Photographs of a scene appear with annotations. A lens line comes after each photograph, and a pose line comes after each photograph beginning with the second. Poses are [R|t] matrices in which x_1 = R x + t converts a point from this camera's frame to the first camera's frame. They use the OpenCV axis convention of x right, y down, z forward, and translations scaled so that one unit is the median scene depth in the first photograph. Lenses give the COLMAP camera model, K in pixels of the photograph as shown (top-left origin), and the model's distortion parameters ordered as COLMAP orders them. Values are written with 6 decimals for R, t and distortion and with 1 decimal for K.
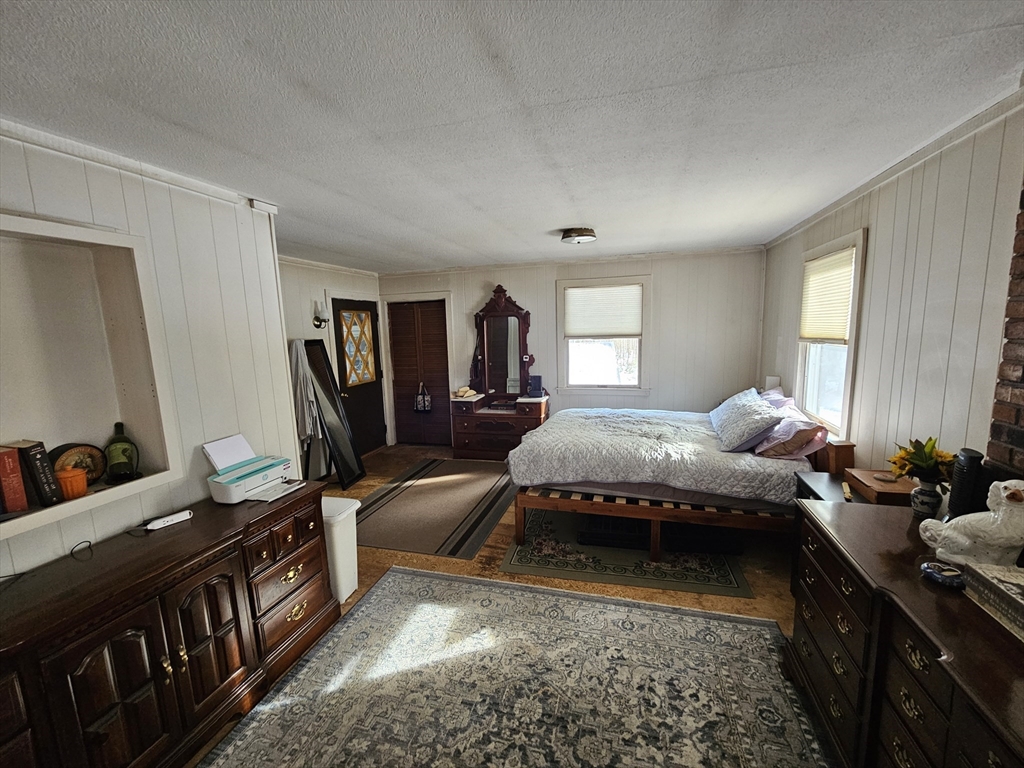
lens RADIAL K [[418.9, 0, 515.1], [0, 418.9, 386.2], [0, 0, 1]] dist [-0.004485, 0.001183]
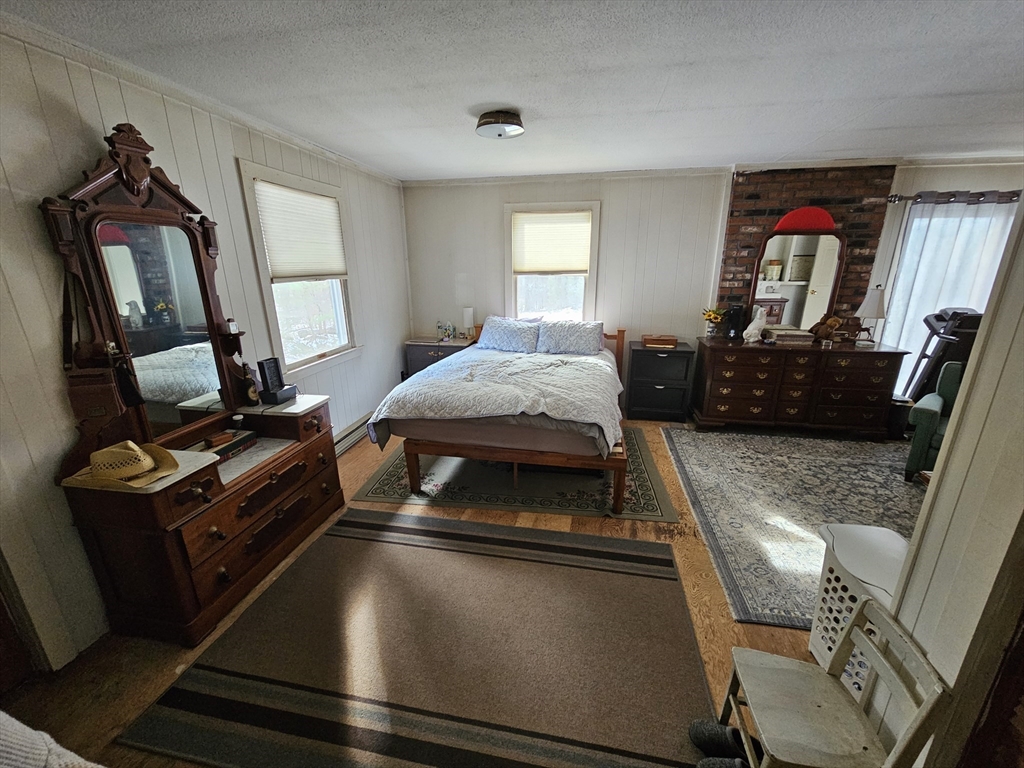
lens RADIAL K [[418.9, 0, 513.0], [0, 418.9, 388.8], [0, 0, 1]] dist [-0.004485, 0.001183]
pose [[-0.086339, -0.259545, 0.961864, -0.639781], [0.150963, 0.950912, 0.270140, -0.115160], [-0.984762, 0.168530, -0.042920, 1.051699]]
